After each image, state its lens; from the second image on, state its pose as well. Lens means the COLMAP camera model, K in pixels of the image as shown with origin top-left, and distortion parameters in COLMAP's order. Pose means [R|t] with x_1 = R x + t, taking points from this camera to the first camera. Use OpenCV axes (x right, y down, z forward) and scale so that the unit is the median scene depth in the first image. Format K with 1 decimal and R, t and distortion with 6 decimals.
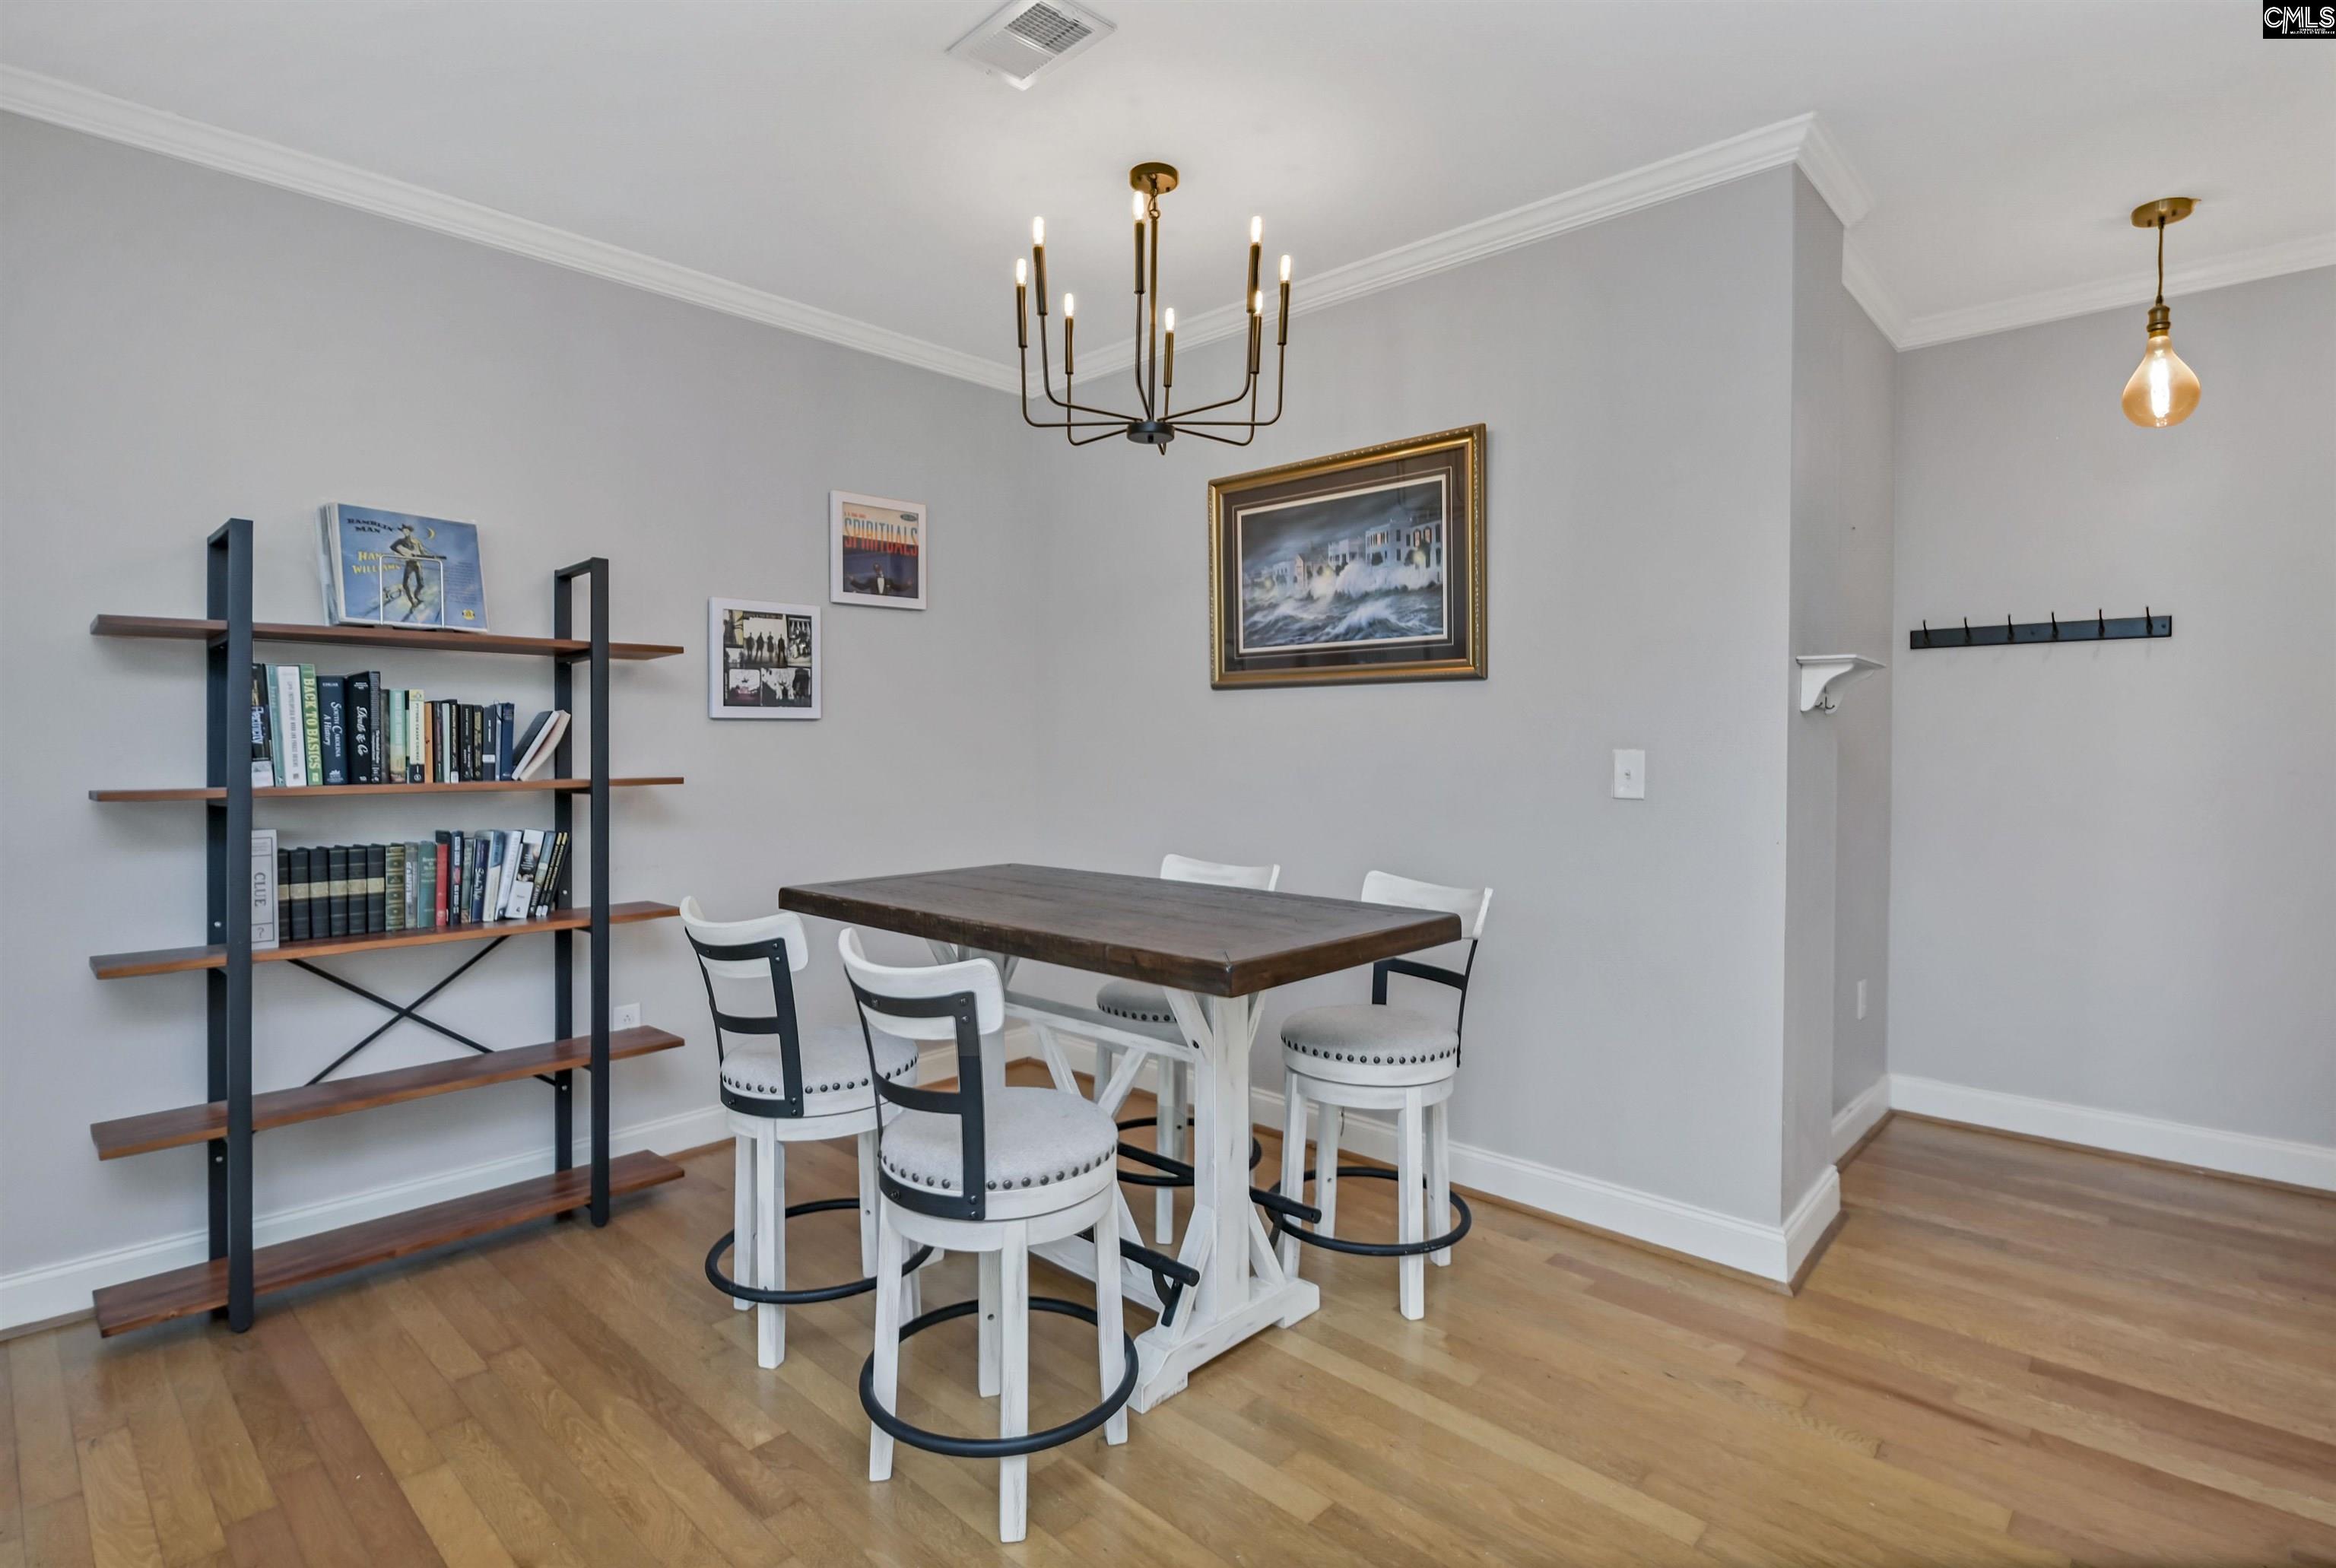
lens RADIAL K [[1136.8, 0, 1166.6], [0, 1136.8, 756.0], [0, 0, 1]] dist [0.000155, -0.000022]
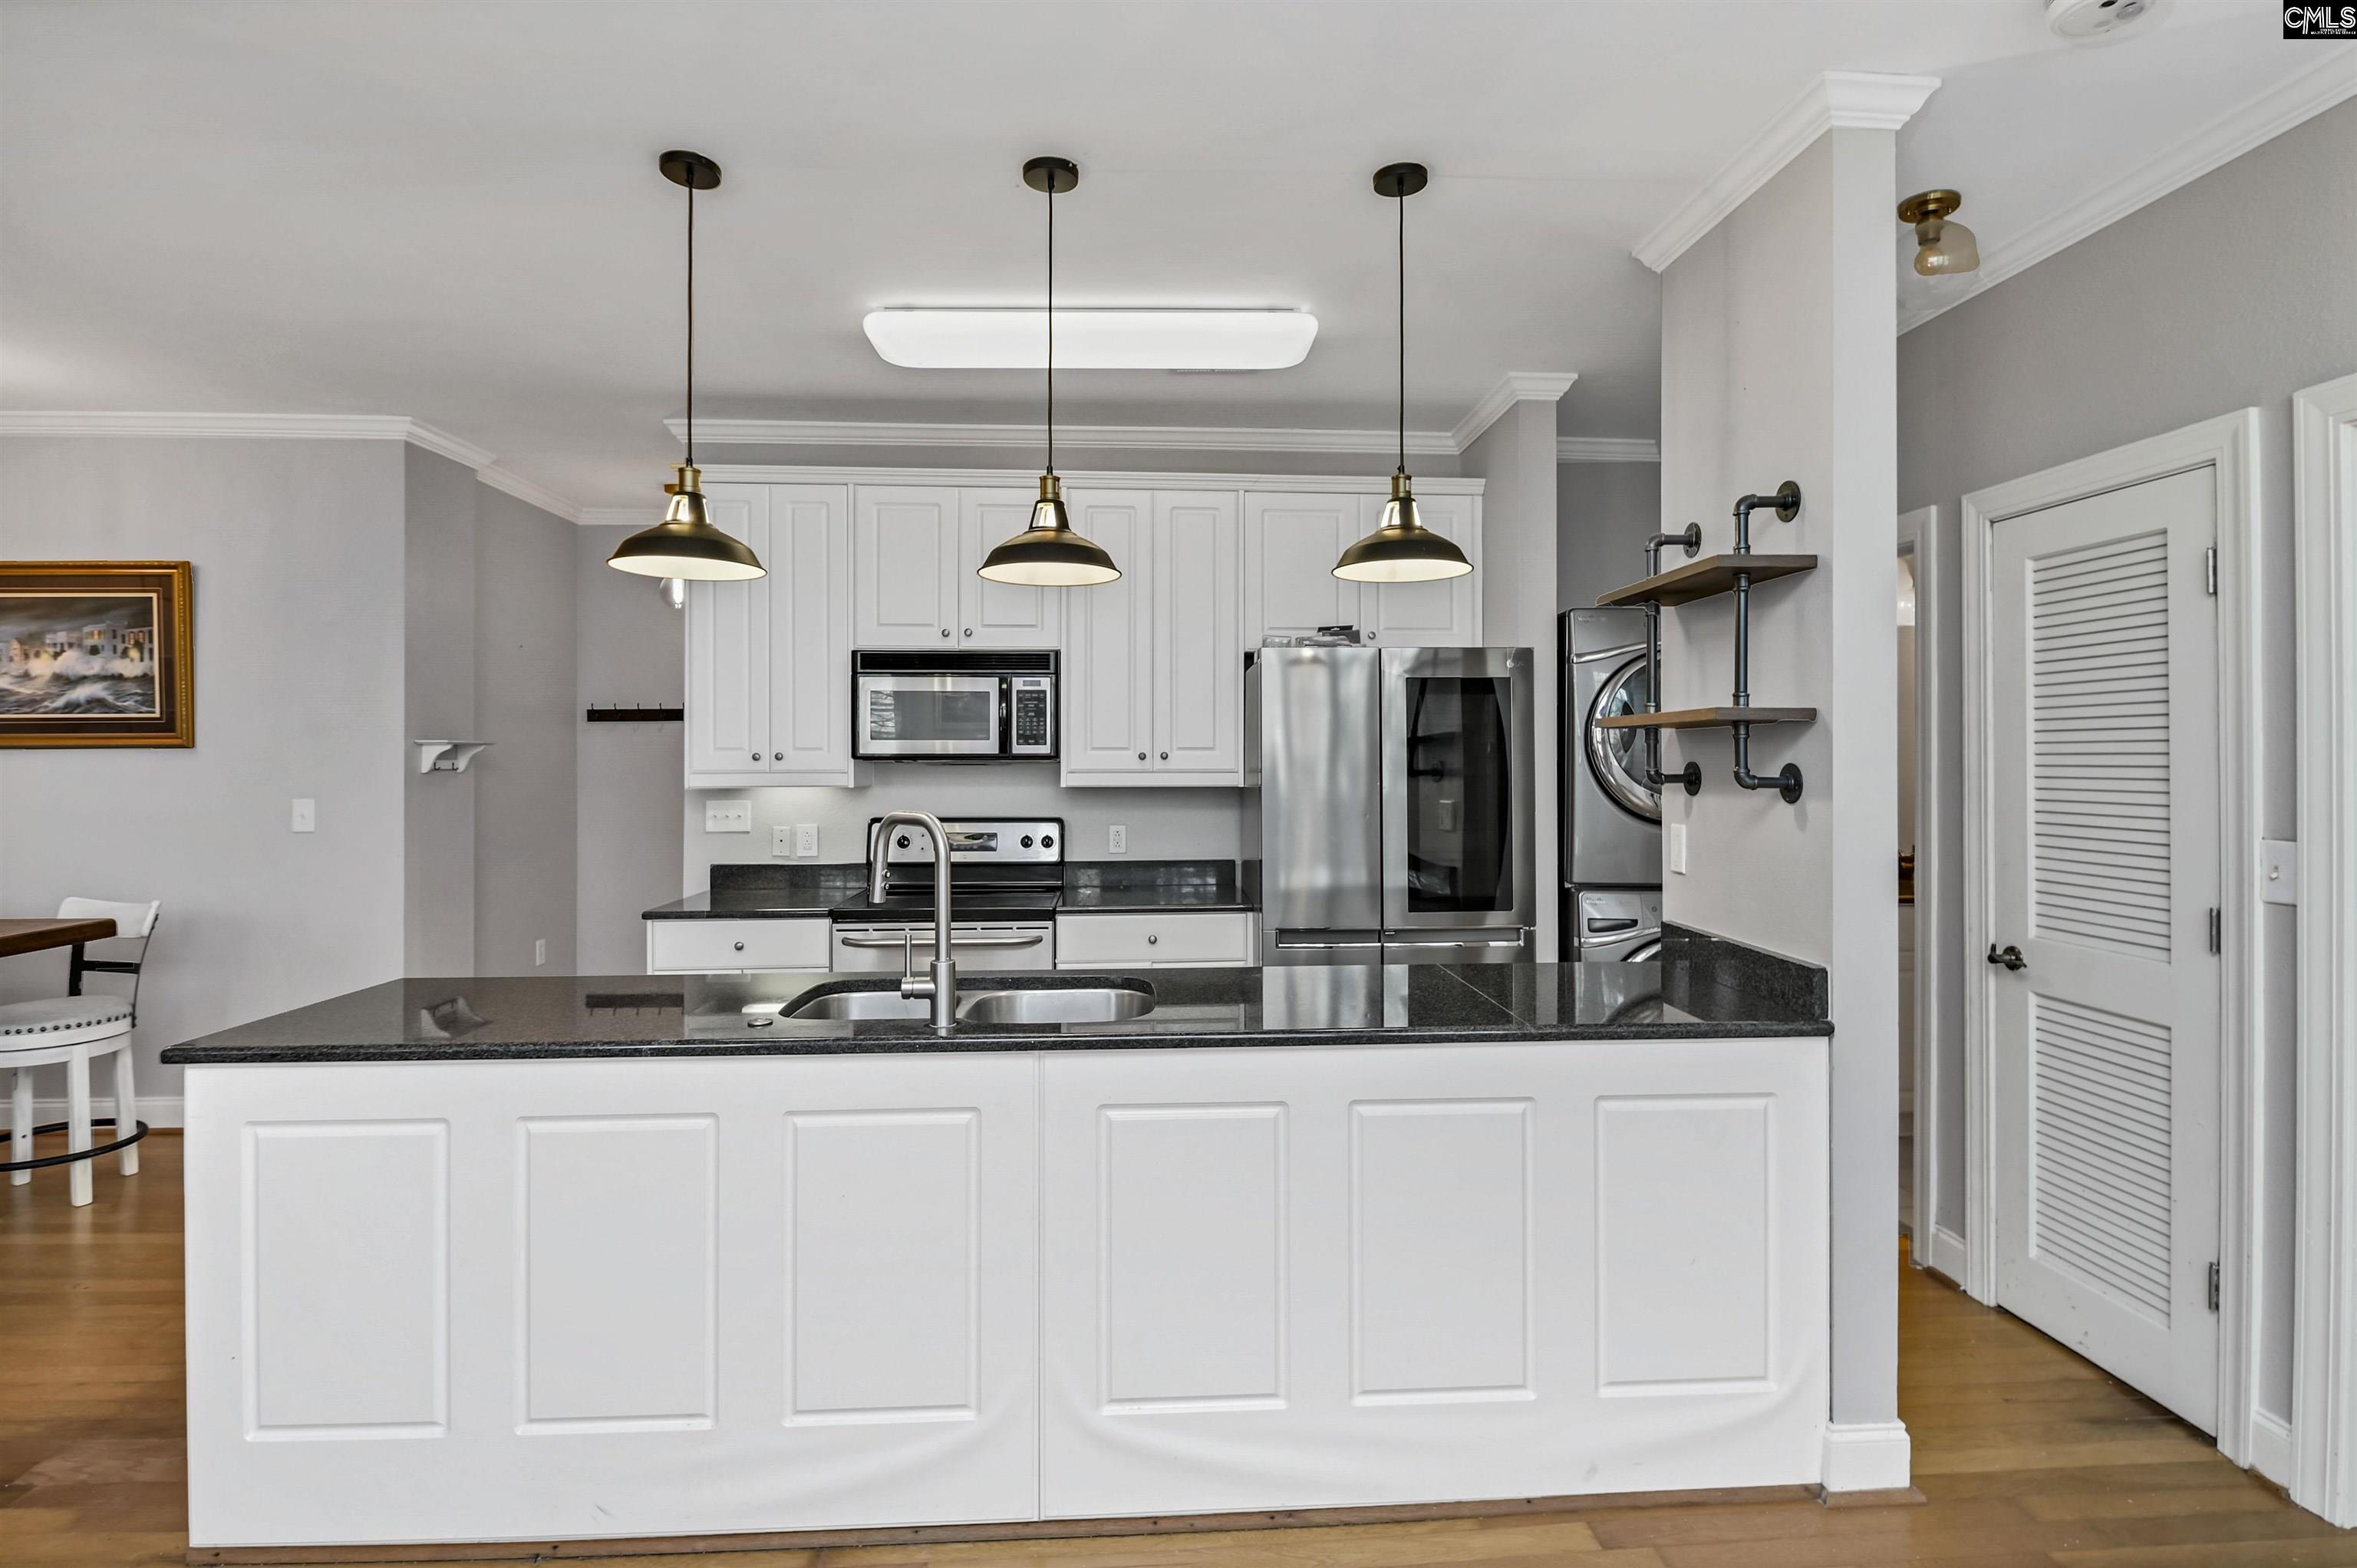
lens RADIAL K [[1133.2, 0, 1182.8], [0, 1133.2, 754.4], [0, 0, 1]] dist [-0.006650, -0.000797]
pose [[0.688759, -0.006893, 0.724958, 0.114178], [0.015438, 0.999868, -0.005161, -0.033982], [-0.724826, 0.014747, 0.688774, -0.753021]]
